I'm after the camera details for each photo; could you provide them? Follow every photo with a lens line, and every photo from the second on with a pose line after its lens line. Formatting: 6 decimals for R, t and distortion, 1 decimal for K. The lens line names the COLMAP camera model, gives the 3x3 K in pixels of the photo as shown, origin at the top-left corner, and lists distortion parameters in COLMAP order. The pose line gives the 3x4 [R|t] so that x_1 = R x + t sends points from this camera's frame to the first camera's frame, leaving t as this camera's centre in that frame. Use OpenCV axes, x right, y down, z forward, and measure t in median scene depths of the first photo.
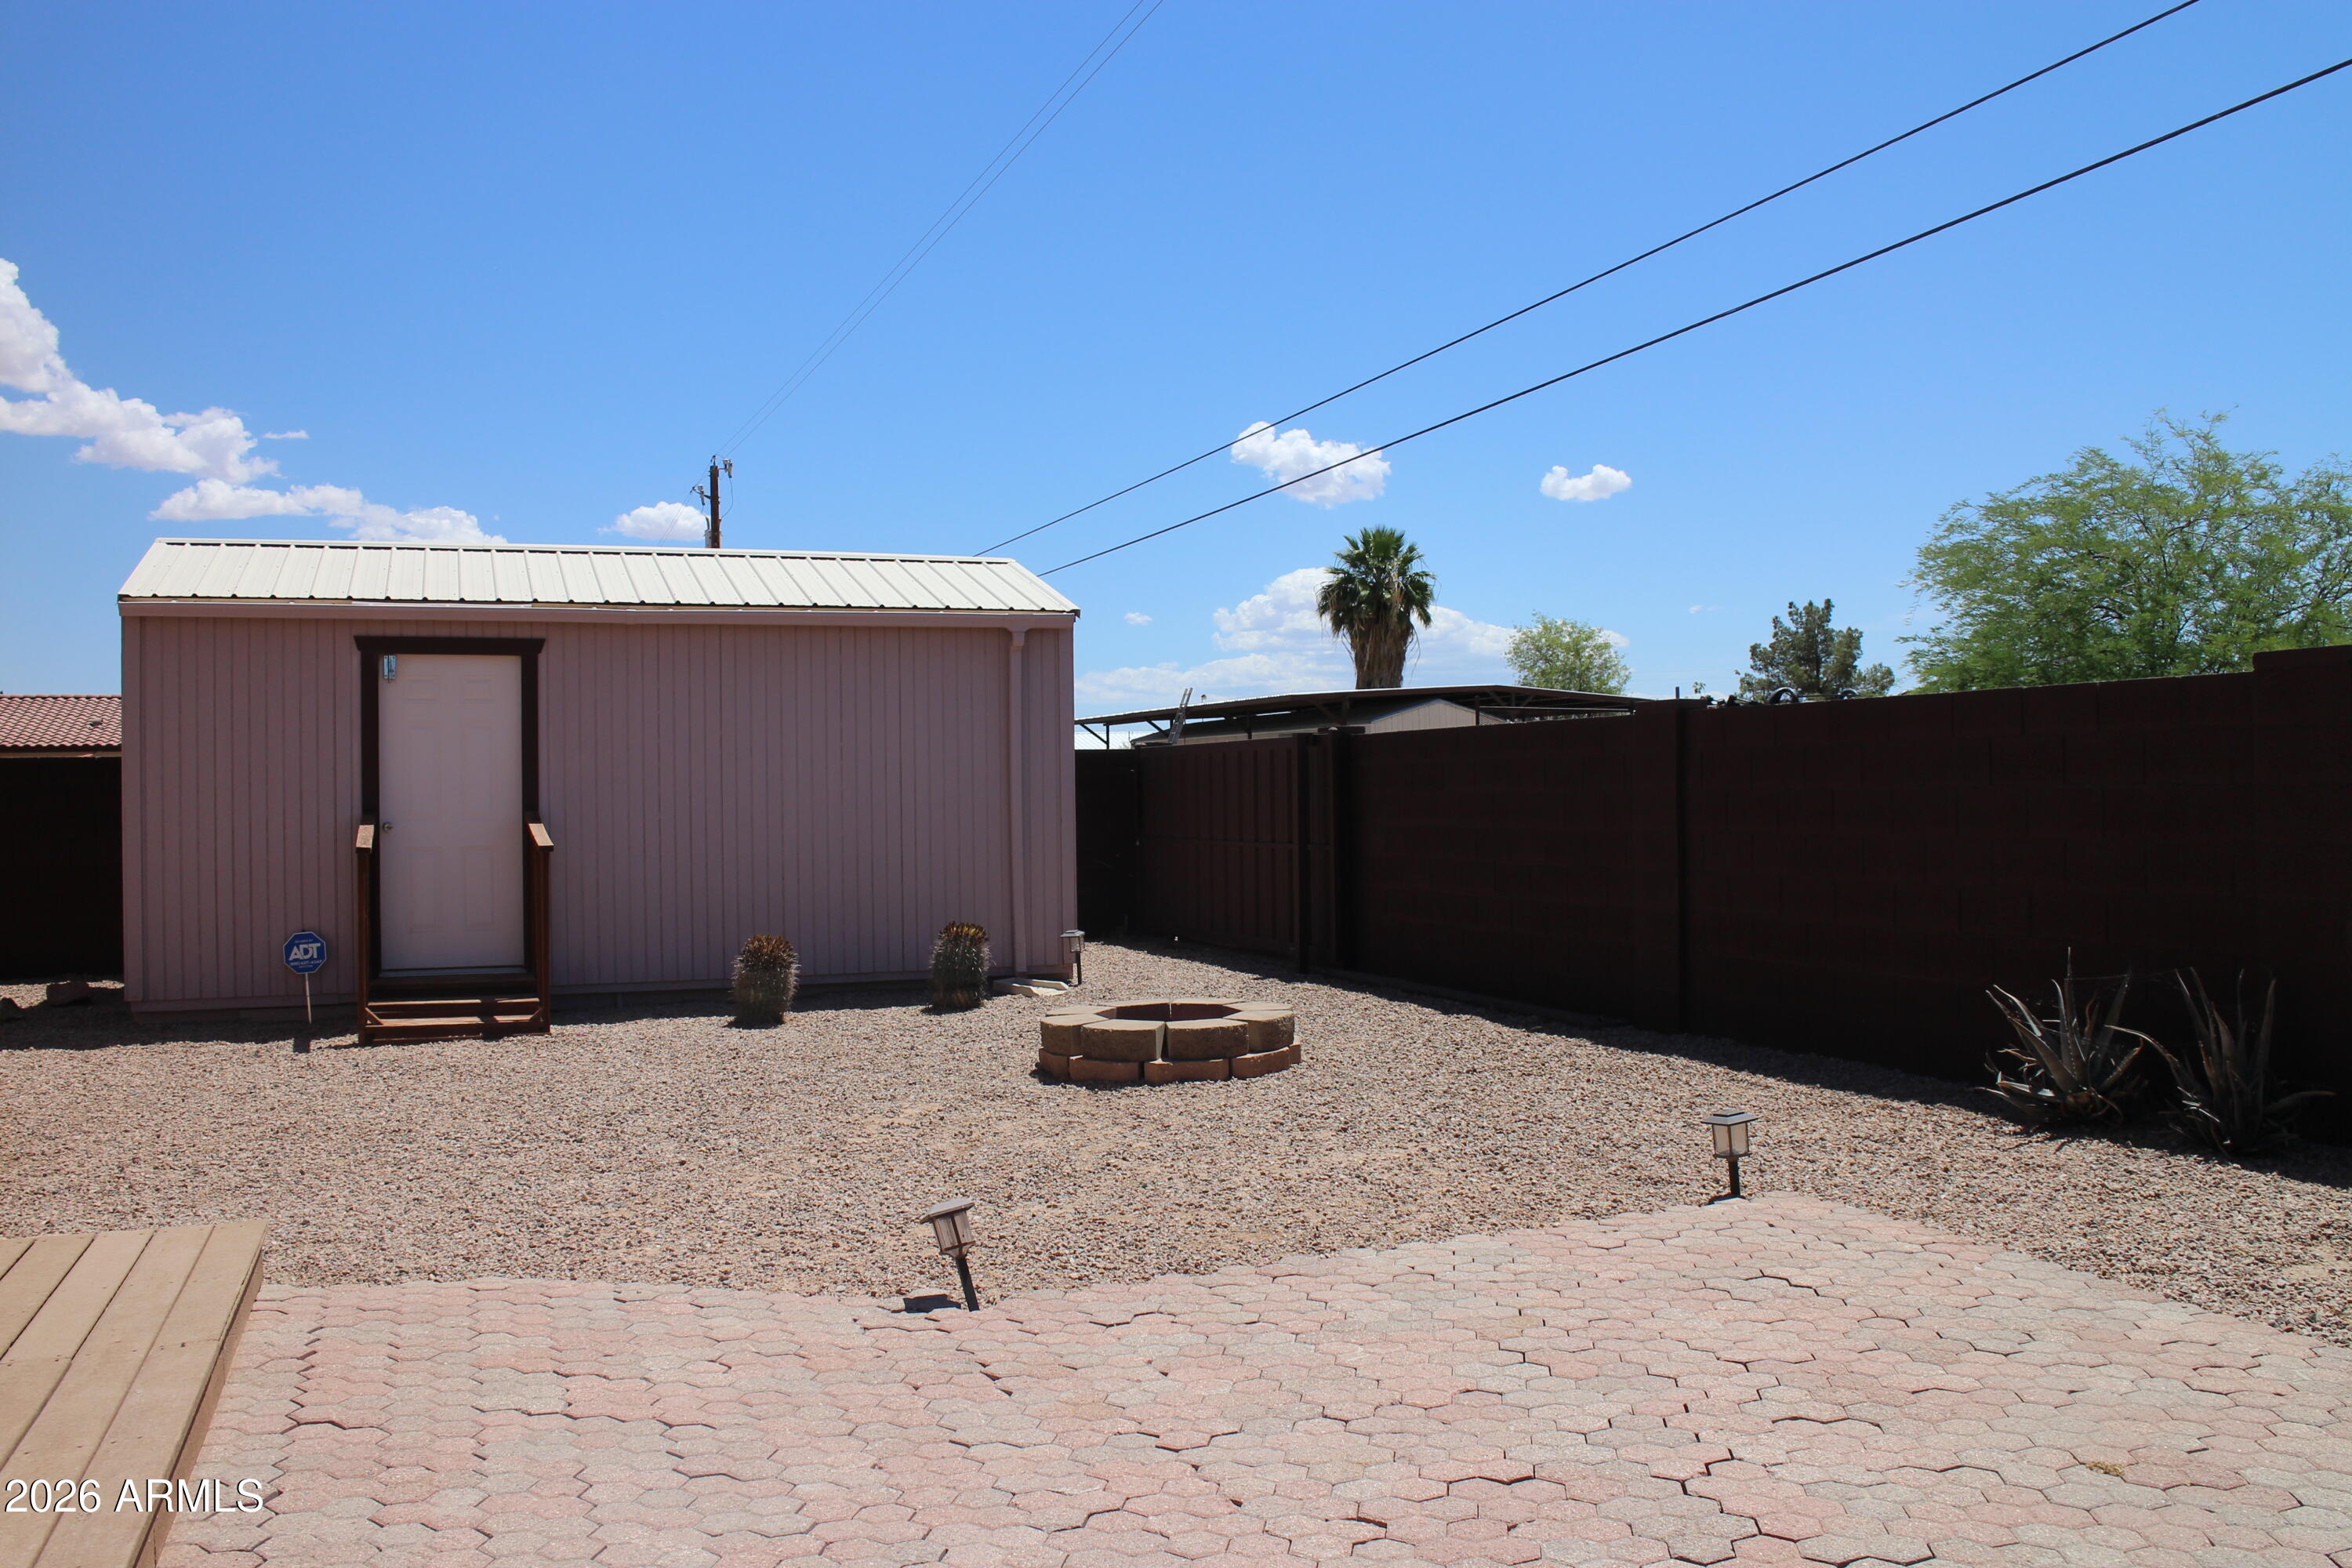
lens RADIAL K [[1938.1, 0, 1112.3], [0, 1938.1, 801.9], [0, 0, 1]] dist [-0.155758, 0.122396]
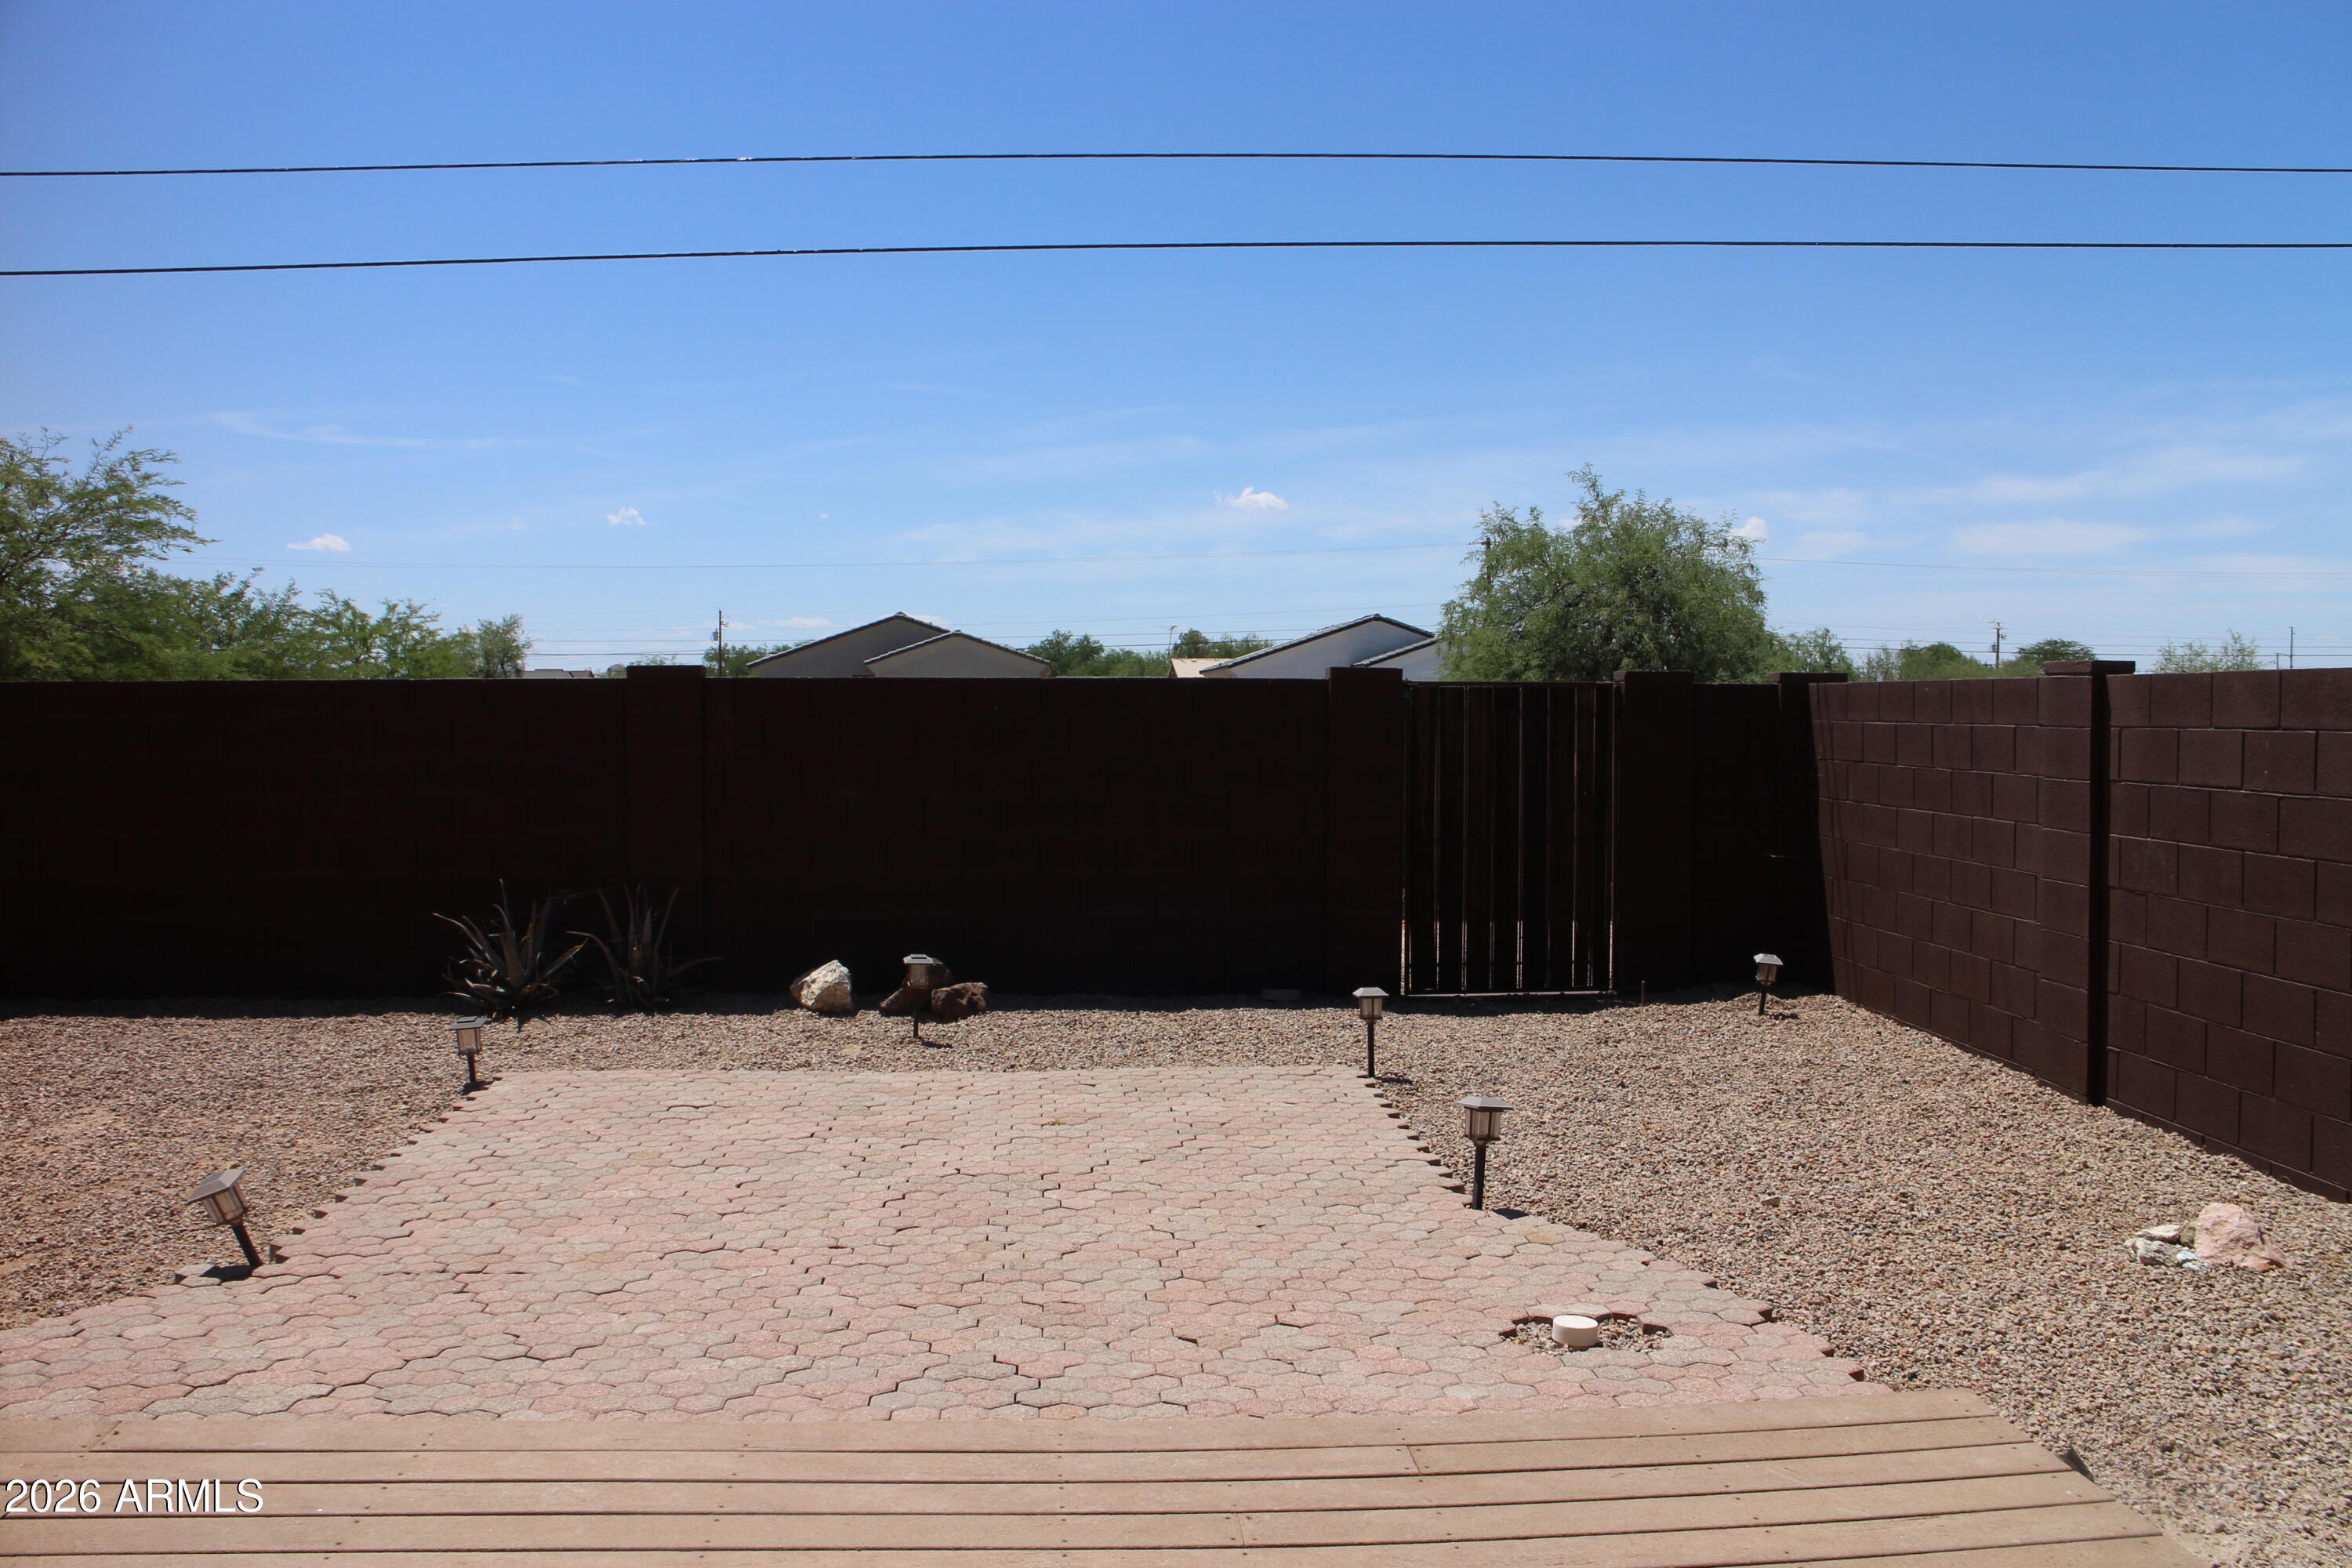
lens RADIAL K [[1938.1, 0, 1176.4], [0, 1938.1, 781.1], [0, 0, 1]] dist [-0.155758, 0.122396]
pose [[0.298102, -0.022138, 0.954277, -0.408533], [0.010740, 0.999746, 0.019838, -0.008135], [-0.954473, 0.004335, 0.298264, 0.093885]]
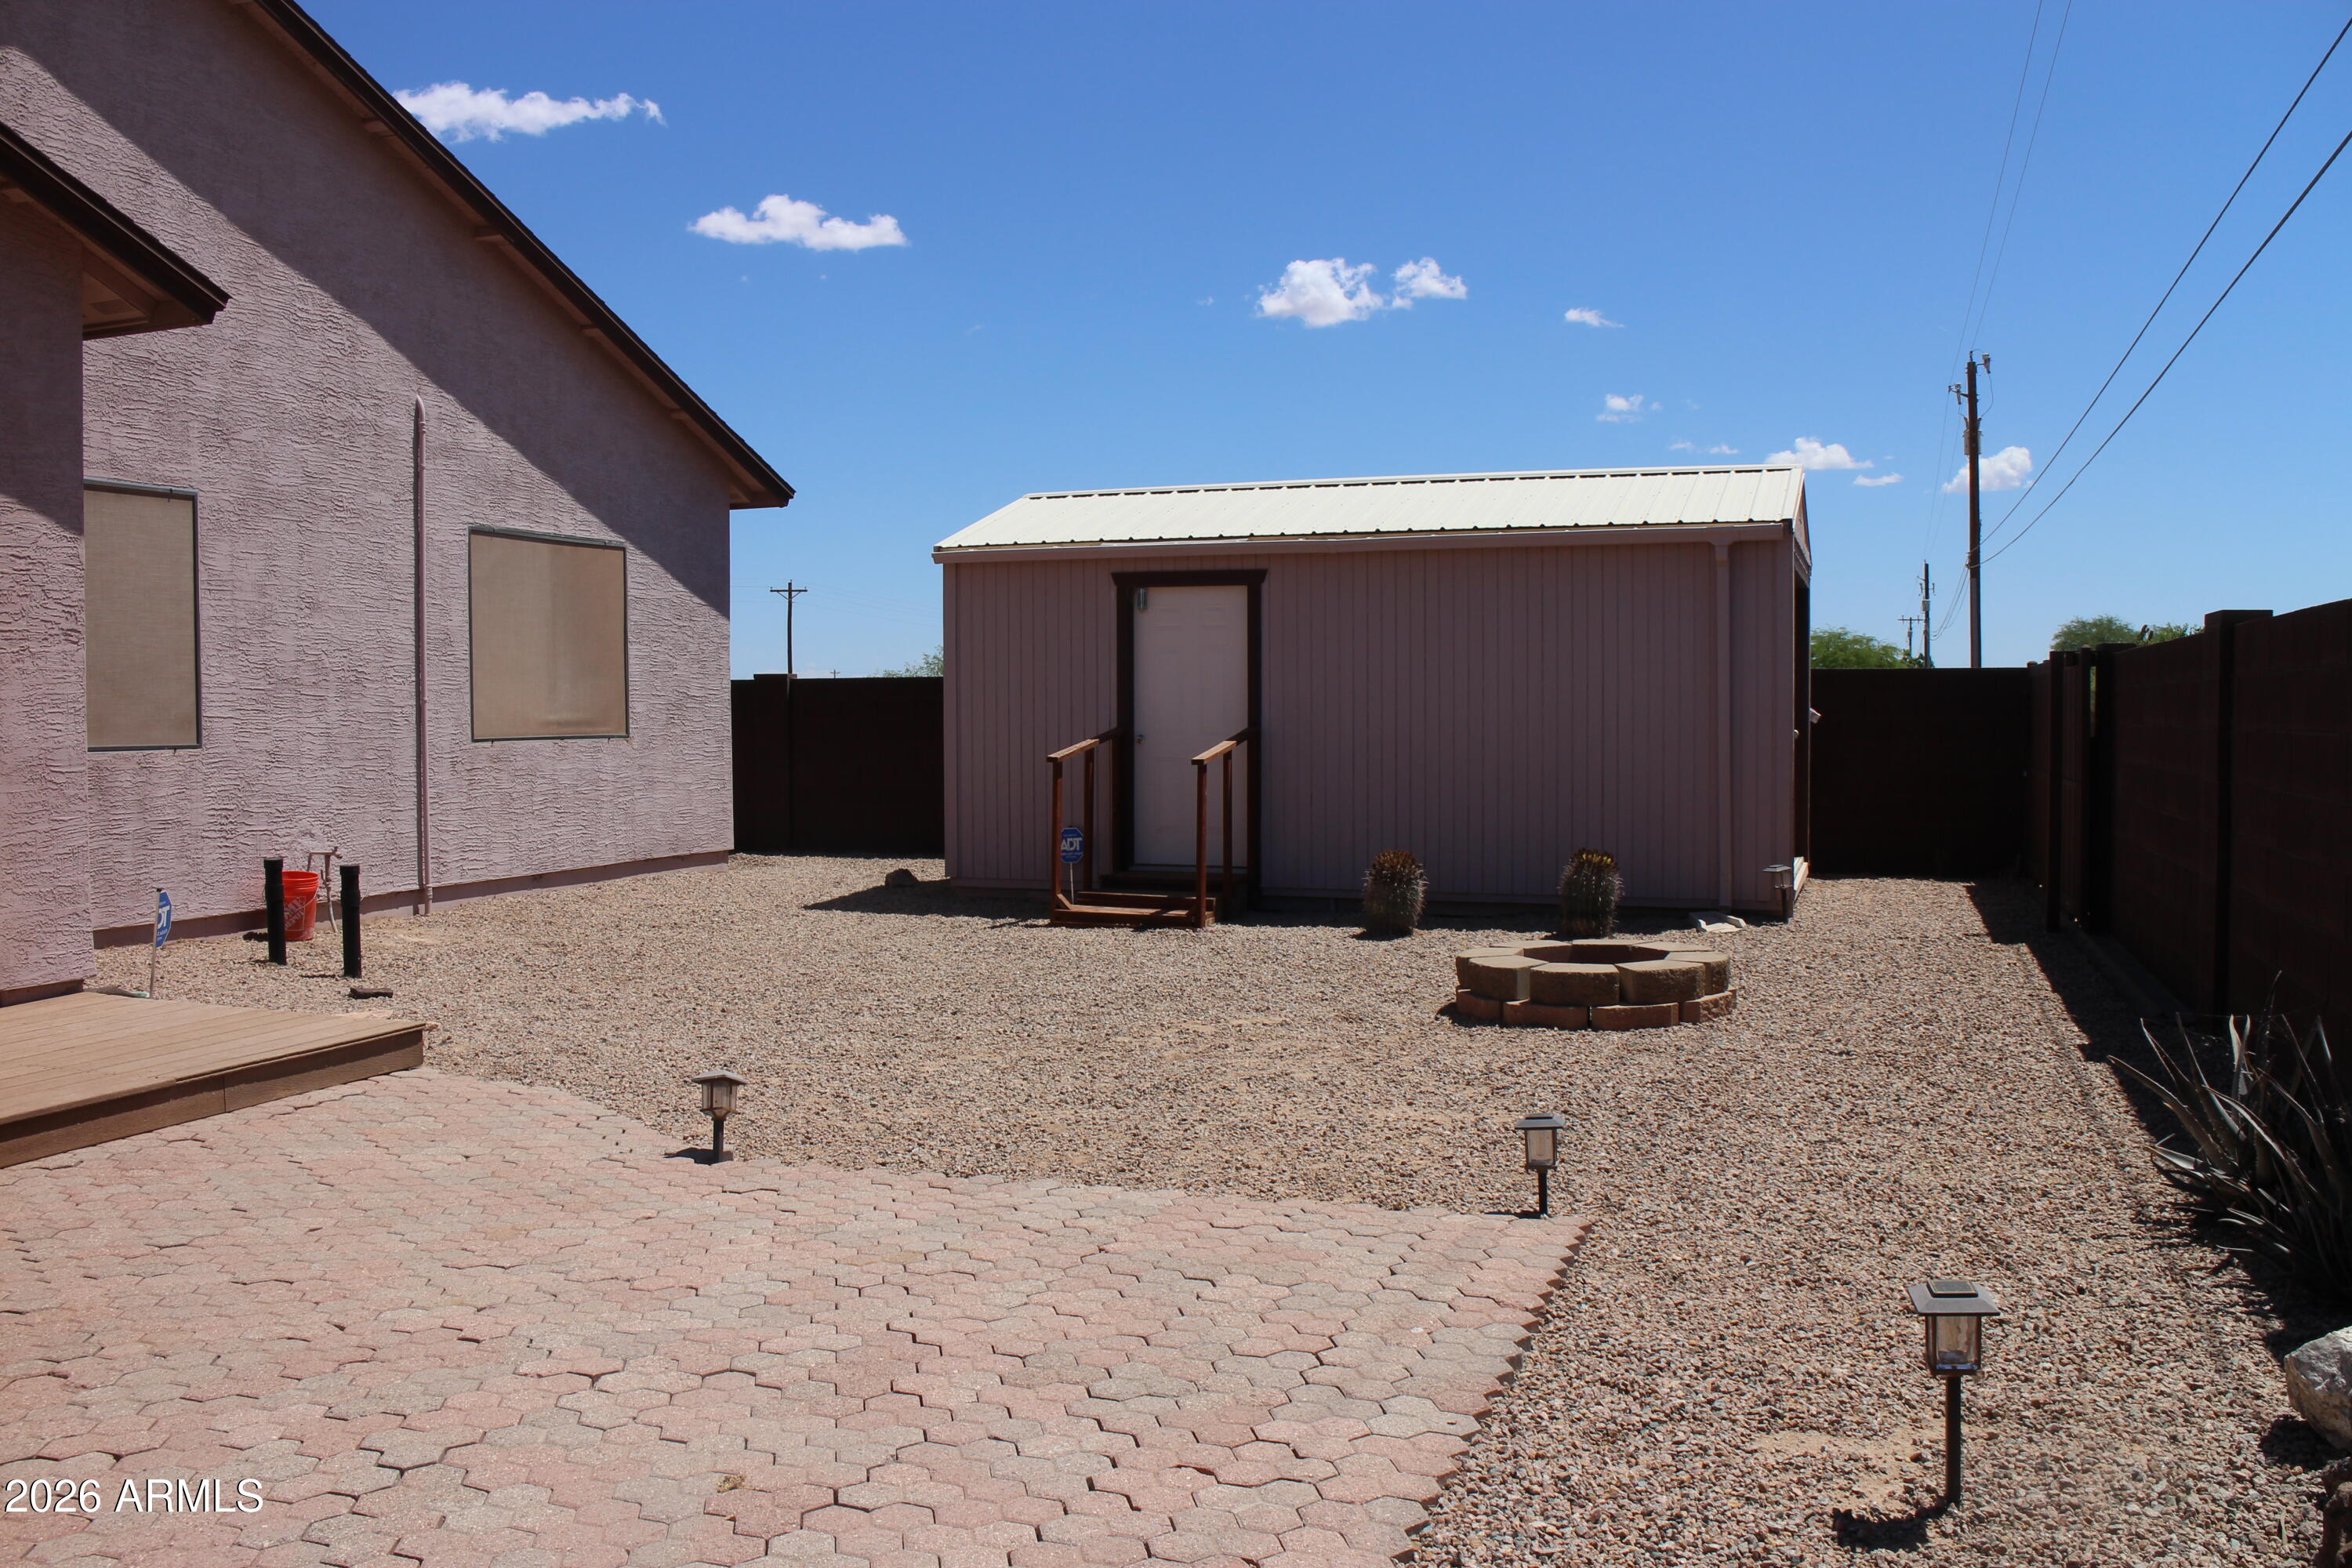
lens RADIAL K [[1938.1, 0, 1170.2], [0, 1938.1, 764.5], [0, 0, 1]] dist [-0.155758, 0.122396]
pose [[0.756367, 0.028626, -0.653521, 0.404548], [-0.010120, 0.999435, 0.032065, -0.009530], [0.654069, -0.017639, 0.756229, 0.136430]]
